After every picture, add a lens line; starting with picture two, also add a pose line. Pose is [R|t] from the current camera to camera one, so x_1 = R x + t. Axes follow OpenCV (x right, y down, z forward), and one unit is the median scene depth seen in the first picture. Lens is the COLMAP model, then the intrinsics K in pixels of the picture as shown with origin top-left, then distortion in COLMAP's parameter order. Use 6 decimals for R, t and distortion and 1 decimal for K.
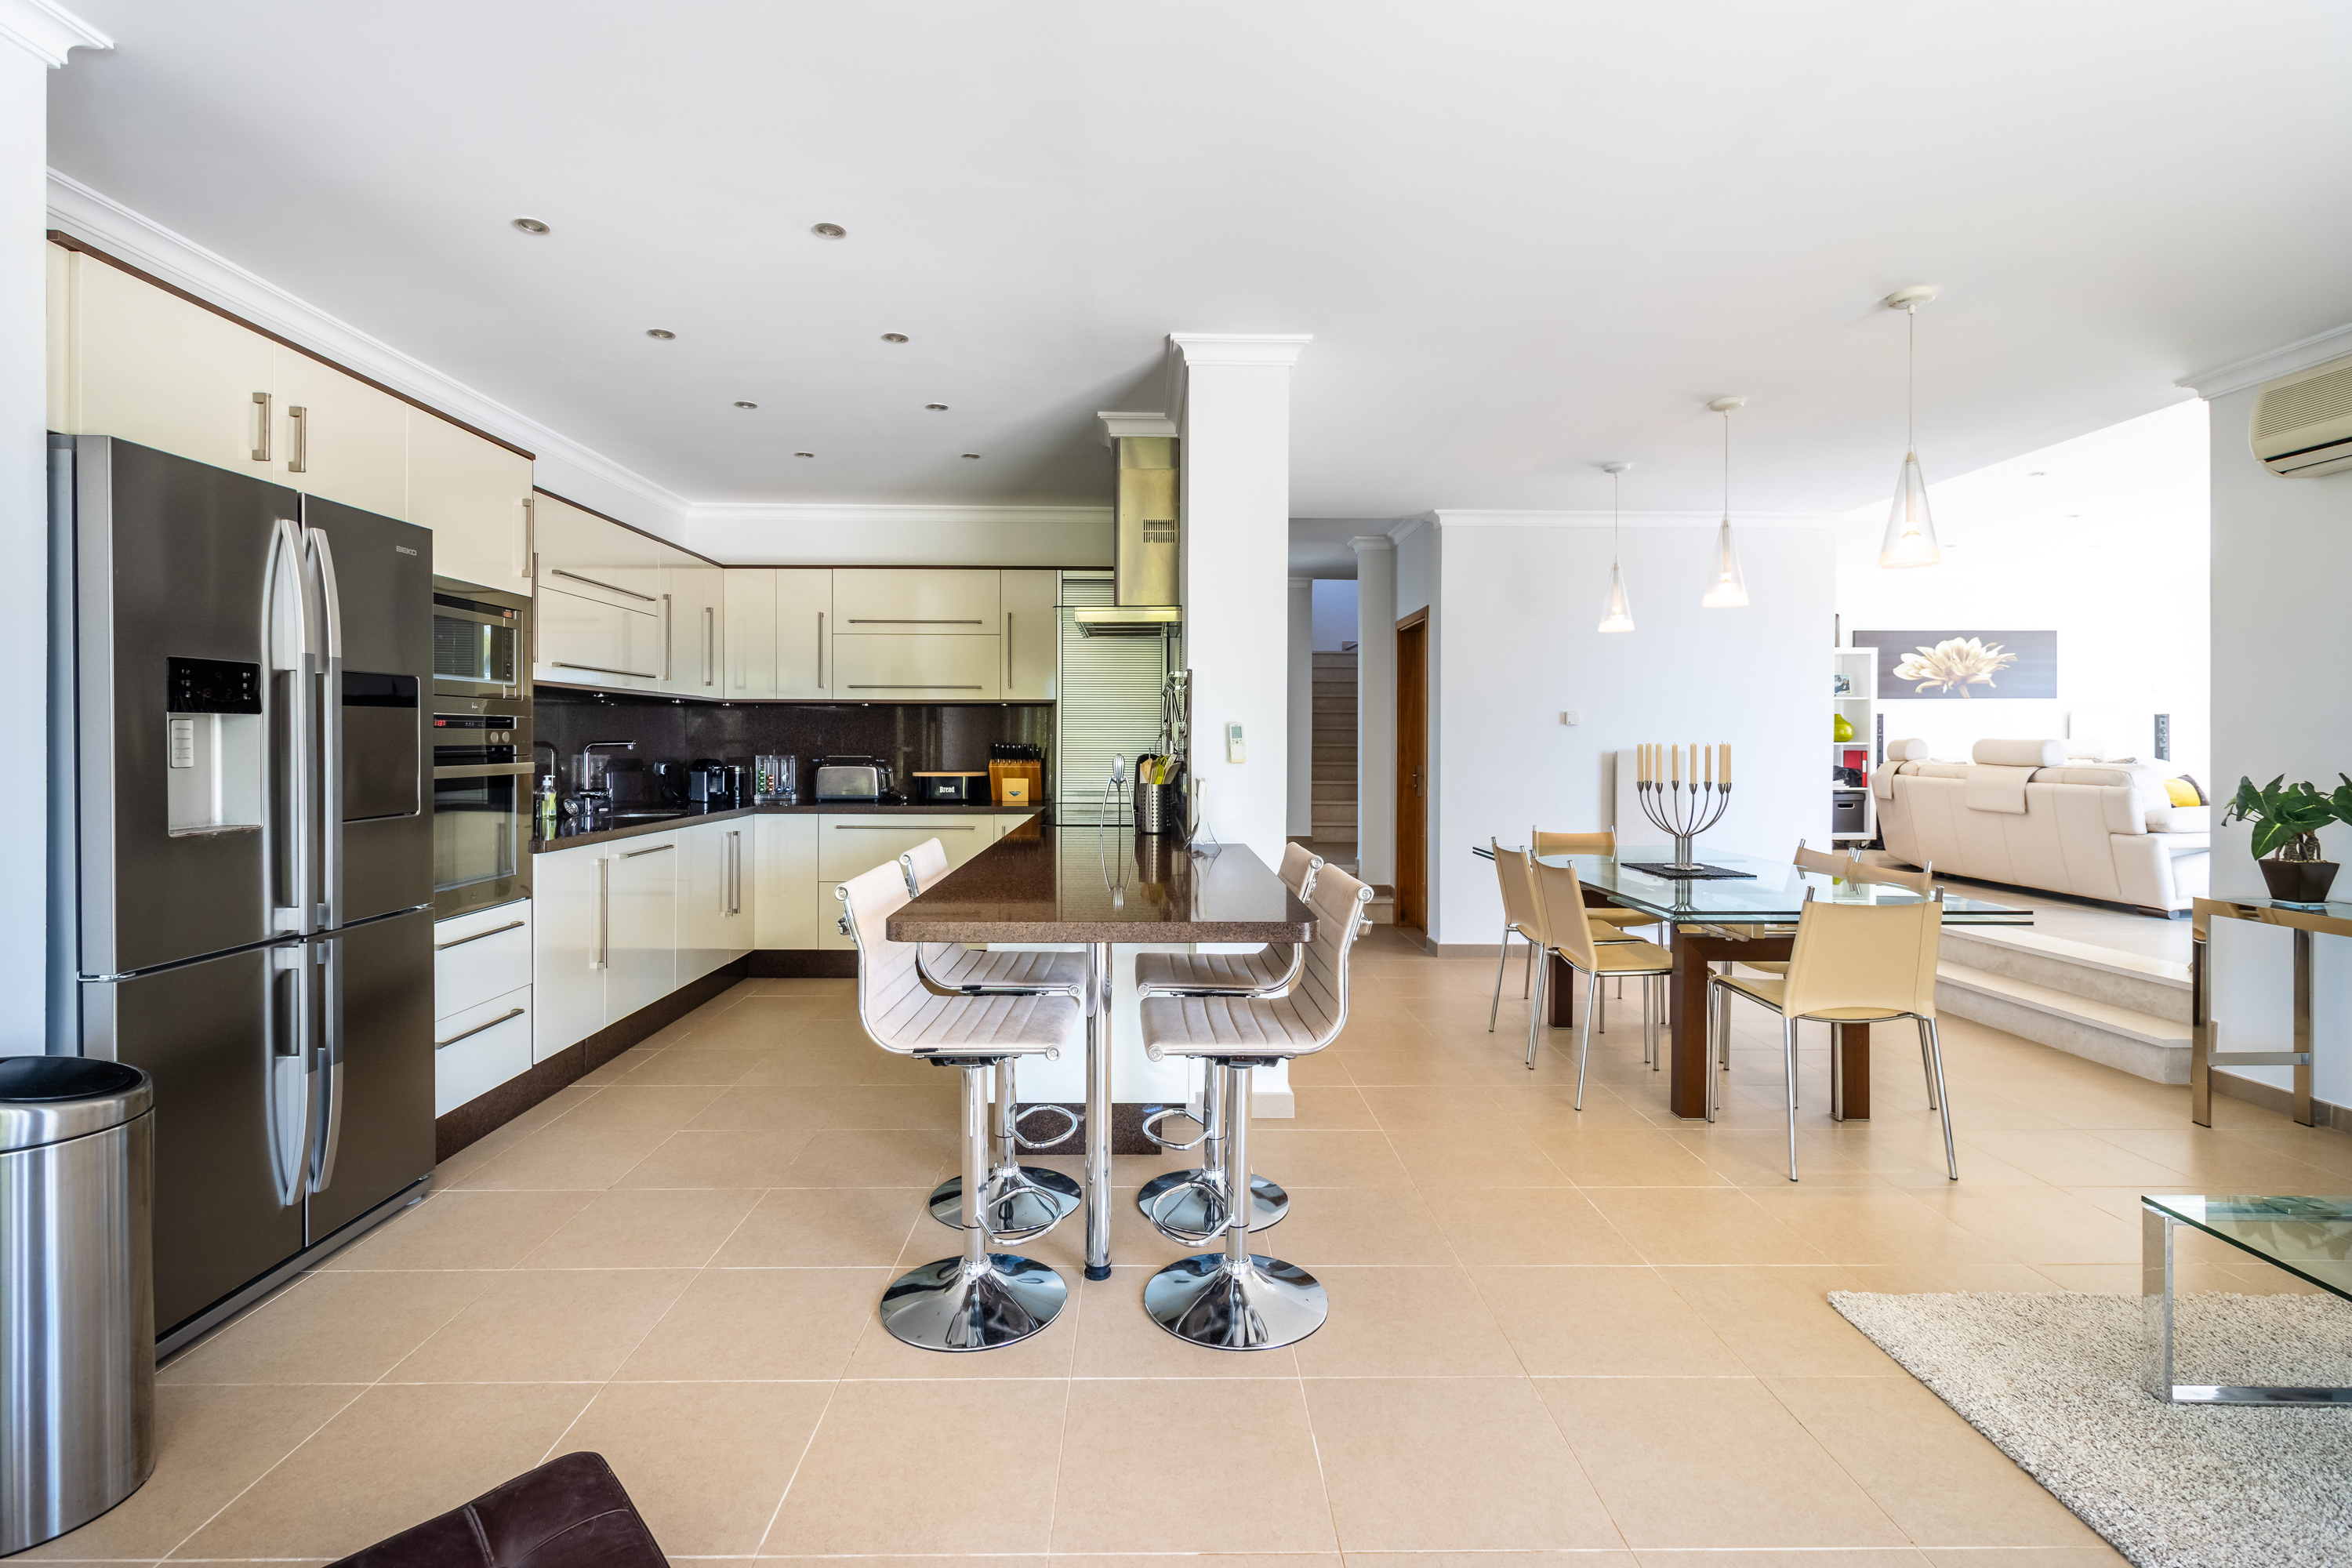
lens RADIAL K [[1080.2, 0, 1160.6], [0, 1080.2, 746.5], [0, 0, 1]] dist [-0.001358, 0.001049]
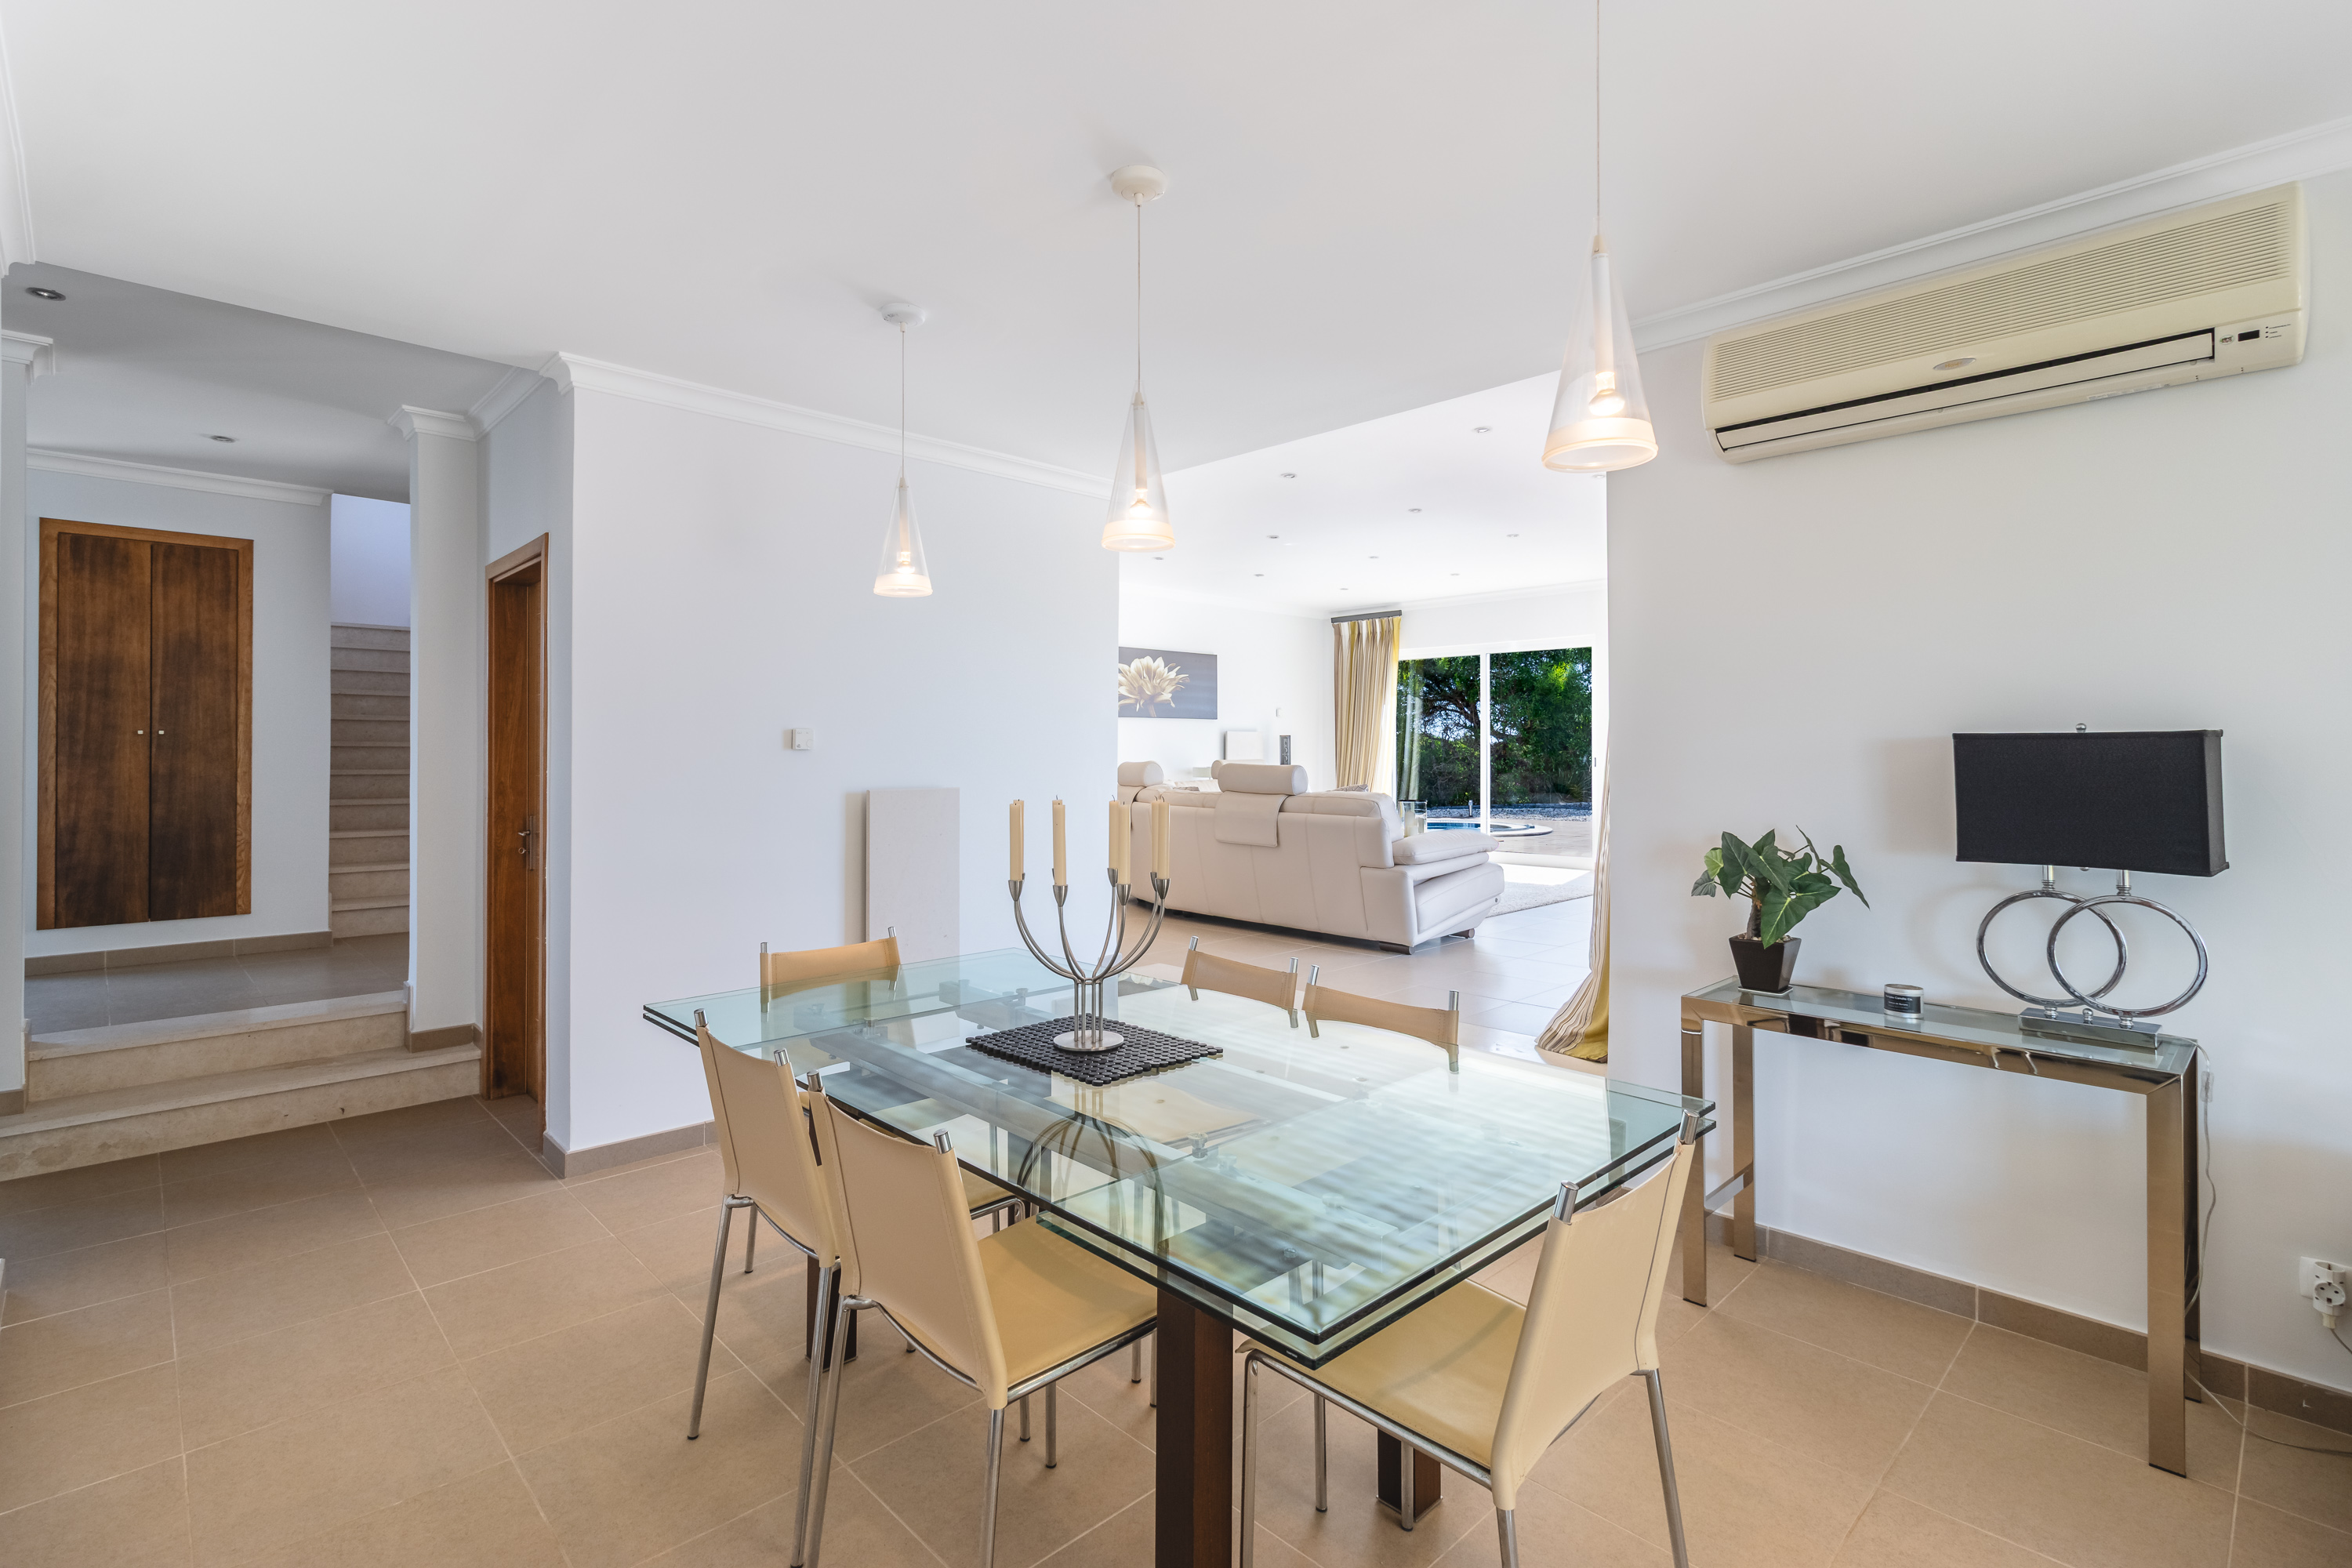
lens RADIAL K [[1093.7, 0, 1159.6], [0, 1093.7, 745.9], [0, 0, 1]] dist [-0.001018, -0.000121]
pose [[0.734008, 0.001936, 0.679138, 0.168664], [0.004378, 0.999962, -0.007582, -0.027410], [-0.679127, 0.008539, 0.733971, 0.649742]]
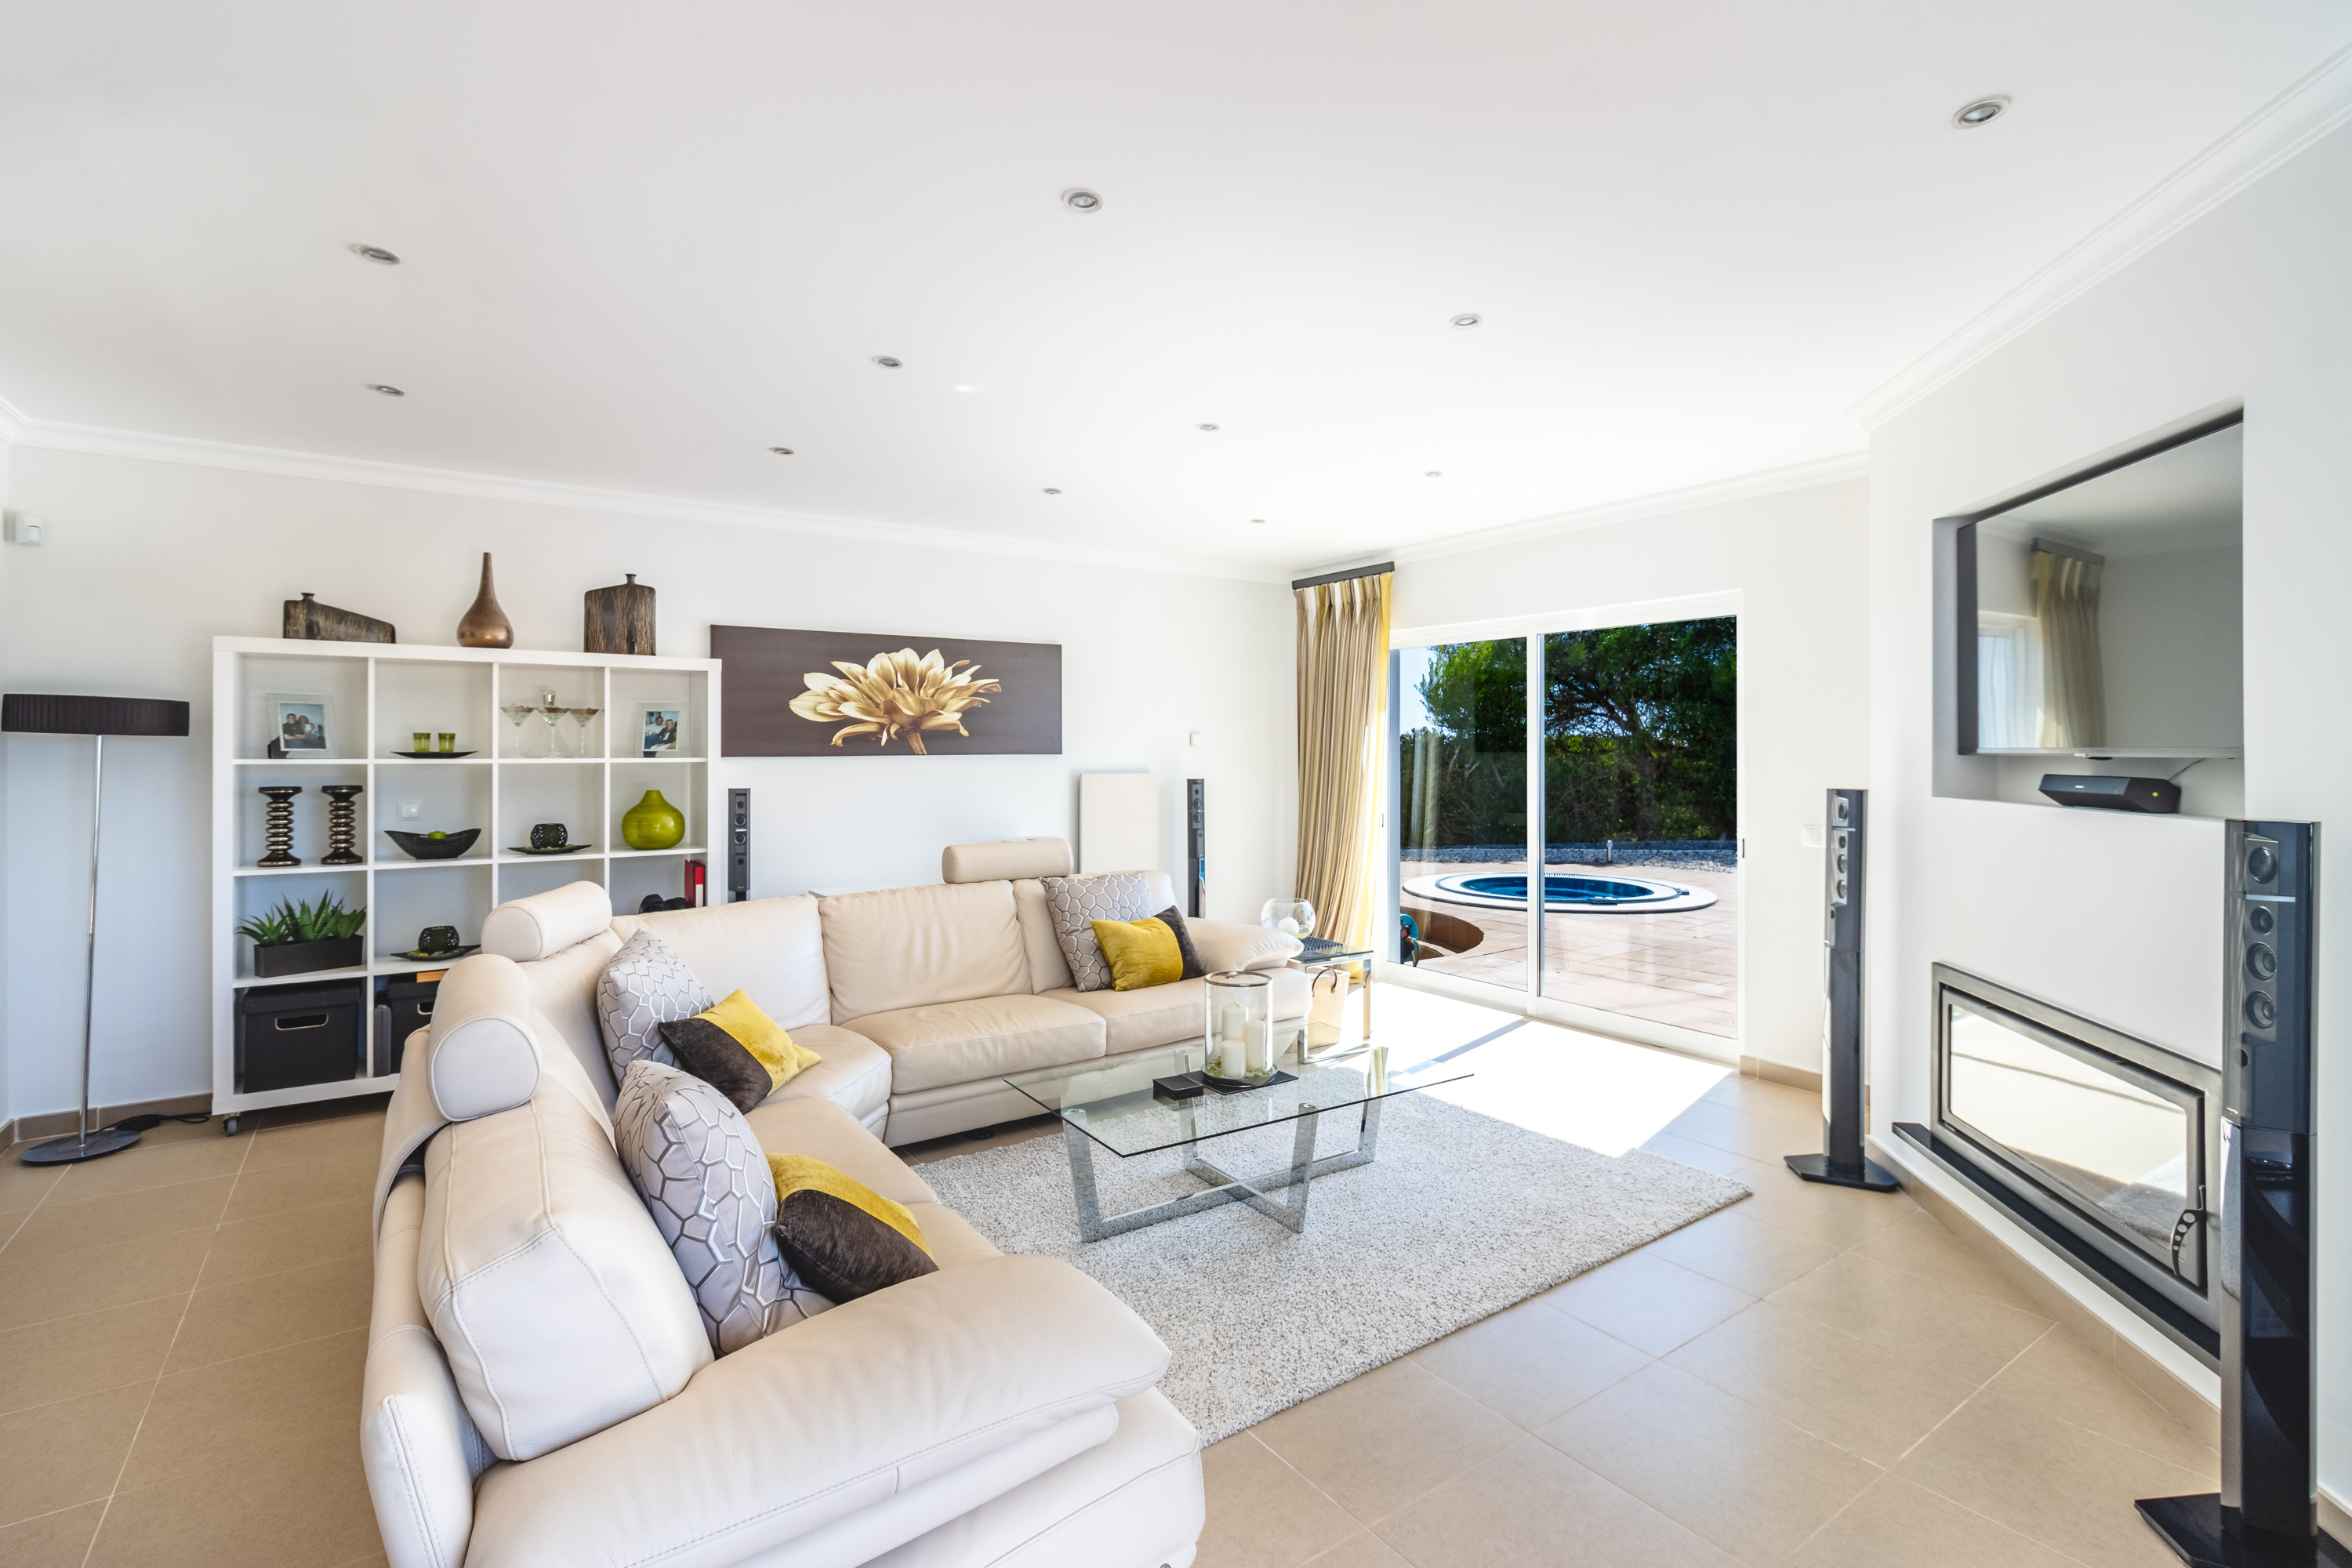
lens RADIAL K [[1093.7, 0, 1159.6], [0, 1093.7, 745.9], [0, 0, 1]] dist [-0.001018, -0.000121]
pose [[0.833856, -0.001546, 0.551980, 1.340131], [0.006305, 0.999958, -0.006724, -0.112773], [-0.551946, 0.009087, 0.833830, 1.126243]]
